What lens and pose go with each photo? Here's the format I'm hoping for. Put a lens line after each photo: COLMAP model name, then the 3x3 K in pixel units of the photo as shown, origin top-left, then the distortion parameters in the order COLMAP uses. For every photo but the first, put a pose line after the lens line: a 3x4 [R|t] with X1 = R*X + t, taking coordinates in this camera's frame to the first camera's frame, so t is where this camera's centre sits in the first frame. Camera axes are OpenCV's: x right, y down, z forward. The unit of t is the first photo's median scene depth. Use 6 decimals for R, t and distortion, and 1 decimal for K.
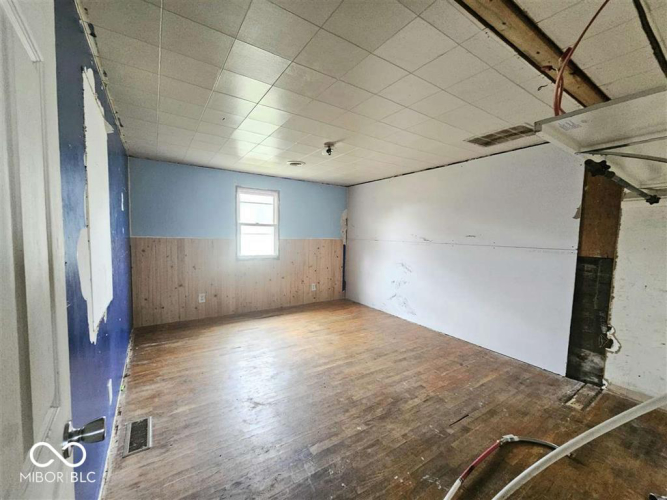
lens RADIAL K [[272.6, 0, 333.8], [0, 272.6, 251.3], [0, 0, 1]] dist [-0.006630, 0.001294]
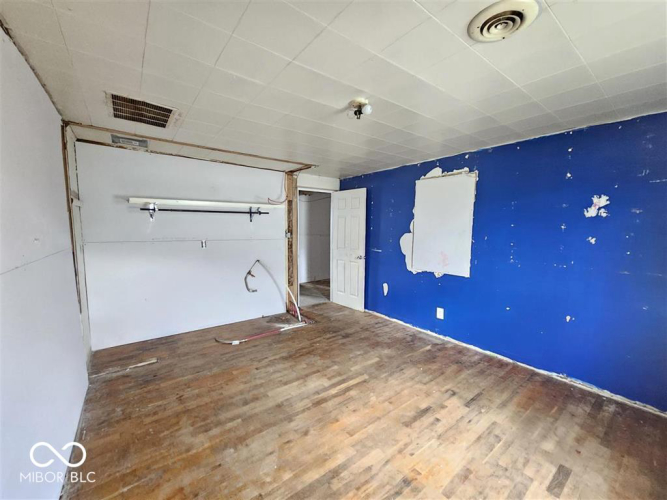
lens RADIAL K [[272.6, 0, 333.0], [0, 272.6, 251.8], [0, 0, 1]] dist [-0.006630, 0.001294]
pose [[-0.997154, -0.023571, -0.071616, 0.095579], [-0.034779, 0.986579, 0.159539, -0.155083], [0.066895, 0.161576, -0.984590, 1.857517]]
